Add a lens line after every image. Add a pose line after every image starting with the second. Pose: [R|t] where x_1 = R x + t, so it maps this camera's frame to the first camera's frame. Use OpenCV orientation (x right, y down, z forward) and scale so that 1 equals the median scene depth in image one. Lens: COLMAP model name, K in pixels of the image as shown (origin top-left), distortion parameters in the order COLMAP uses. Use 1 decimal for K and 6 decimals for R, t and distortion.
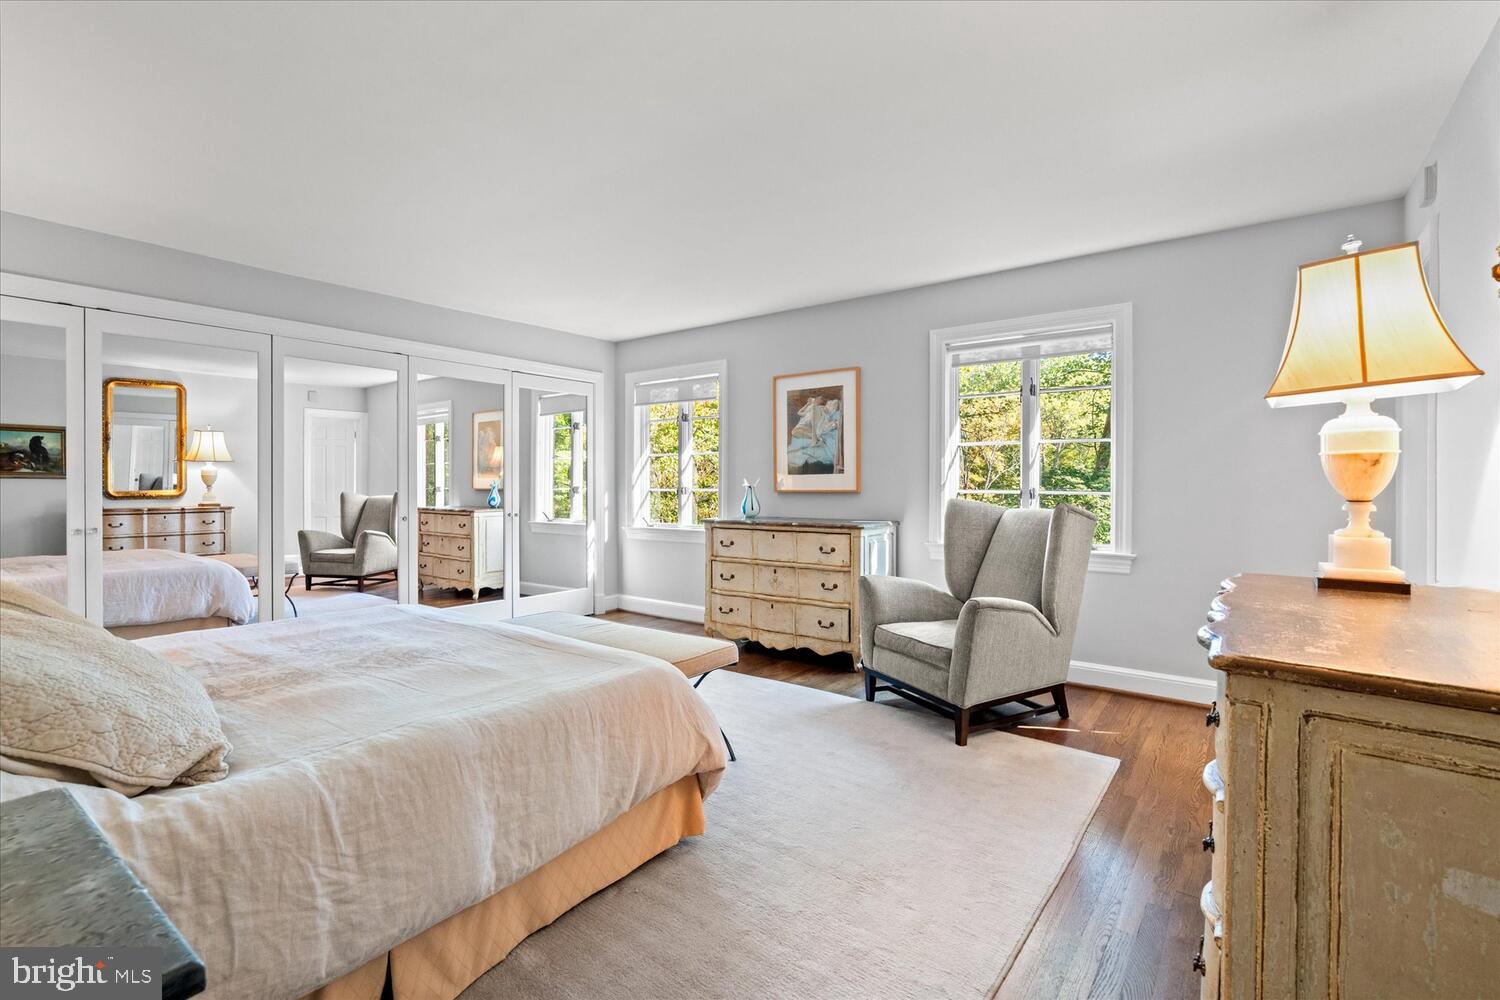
lens RADIAL K [[680.3, 0, 754.7], [0, 680.3, 490.1], [0, 0, 1]] dist [0.003931, 0.000256]
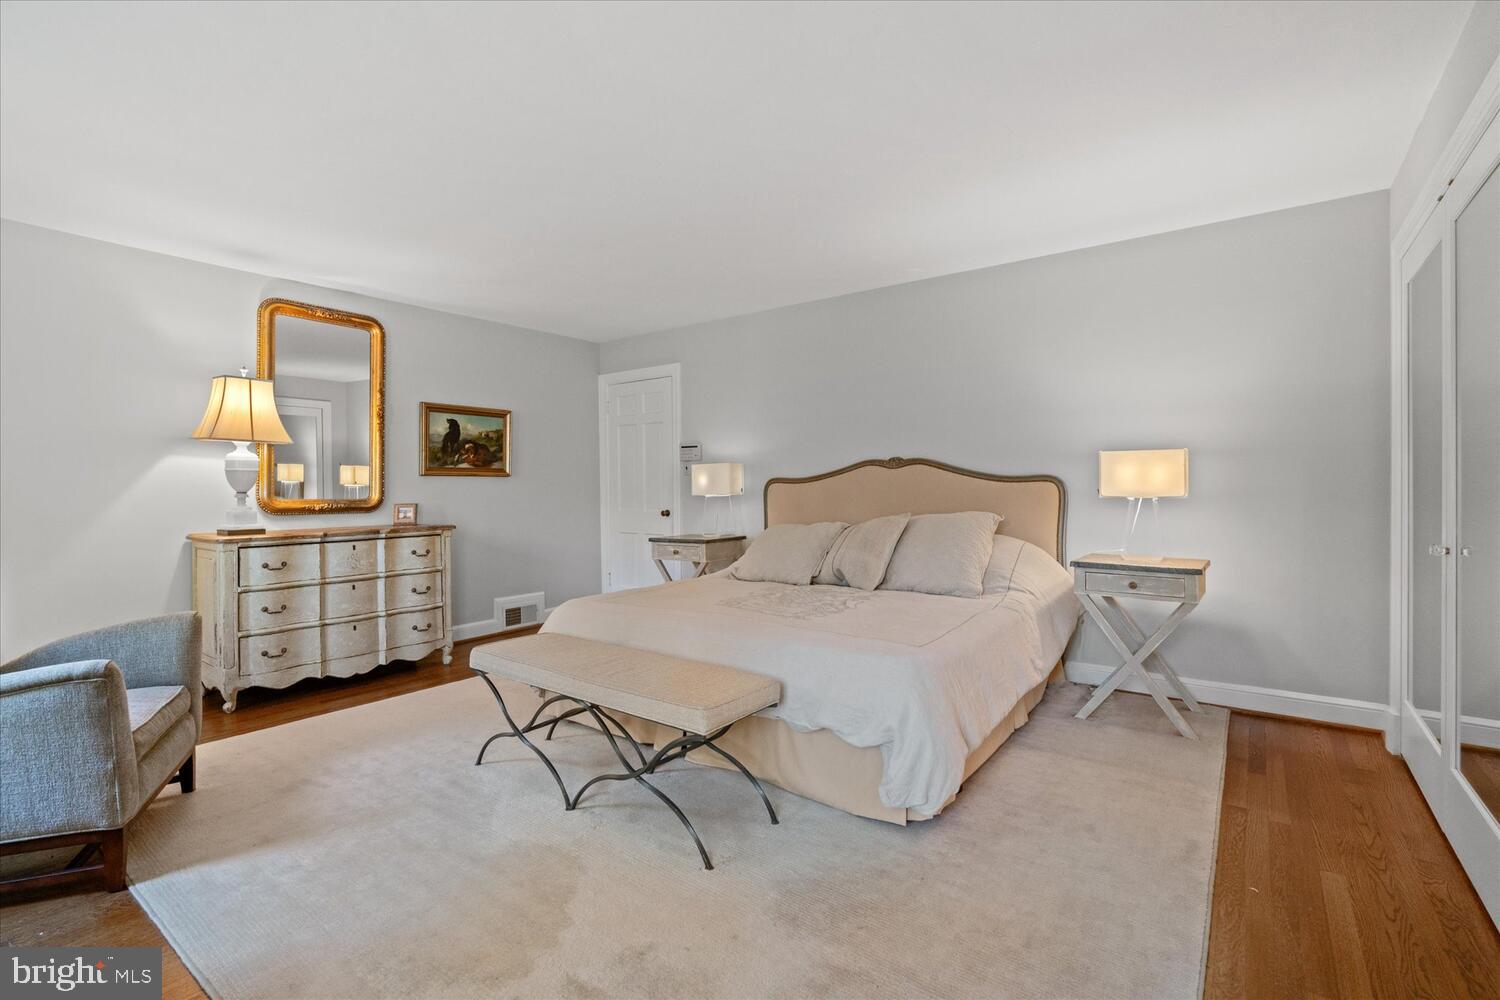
lens RADIAL K [[680.3, 0, 750.6], [0, 680.3, 496.6], [0, 0, 1]] dist [0.003931, 0.000256]
pose [[-0.004326, -0.001558, 0.999989, -0.855157], [0.013396, 0.999909, 0.001616, 0.009584], [-0.999901, 0.013403, -0.004305, 0.497639]]
